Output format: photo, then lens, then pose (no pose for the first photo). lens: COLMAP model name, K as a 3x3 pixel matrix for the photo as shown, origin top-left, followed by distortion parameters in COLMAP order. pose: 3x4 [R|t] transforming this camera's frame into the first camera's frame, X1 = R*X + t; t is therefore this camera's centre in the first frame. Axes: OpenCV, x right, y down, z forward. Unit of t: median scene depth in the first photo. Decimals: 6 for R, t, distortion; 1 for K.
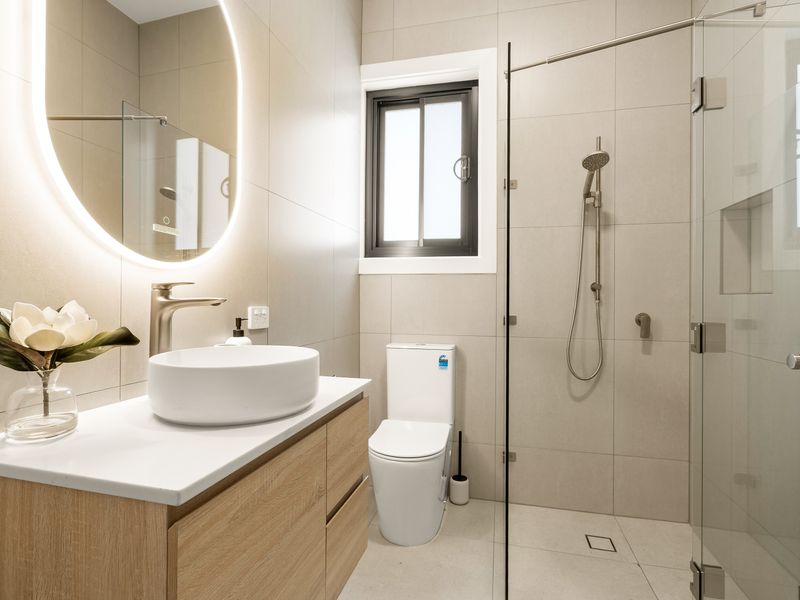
lens RADIAL K [[410.8, 0, 400.0], [0, 410.8, 300.0], [0, 0, 1]] dist [0.010417, 0.000213]
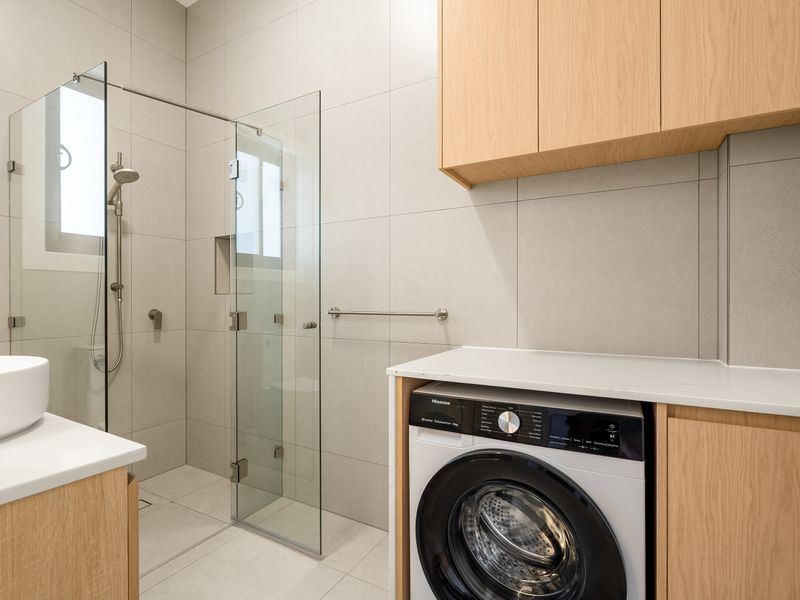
lens RADIAL K [[422.7, 0, 400.0], [0, 422.7, 300.0], [0, 0, 1]] dist [0.015174, 0.000911]
pose [[0.253530, -0.006333, 0.967307, -0.489668], [0.005357, 0.999972, 0.005142, 0.002250], [-0.967313, 0.003878, 0.253557, -0.028349]]
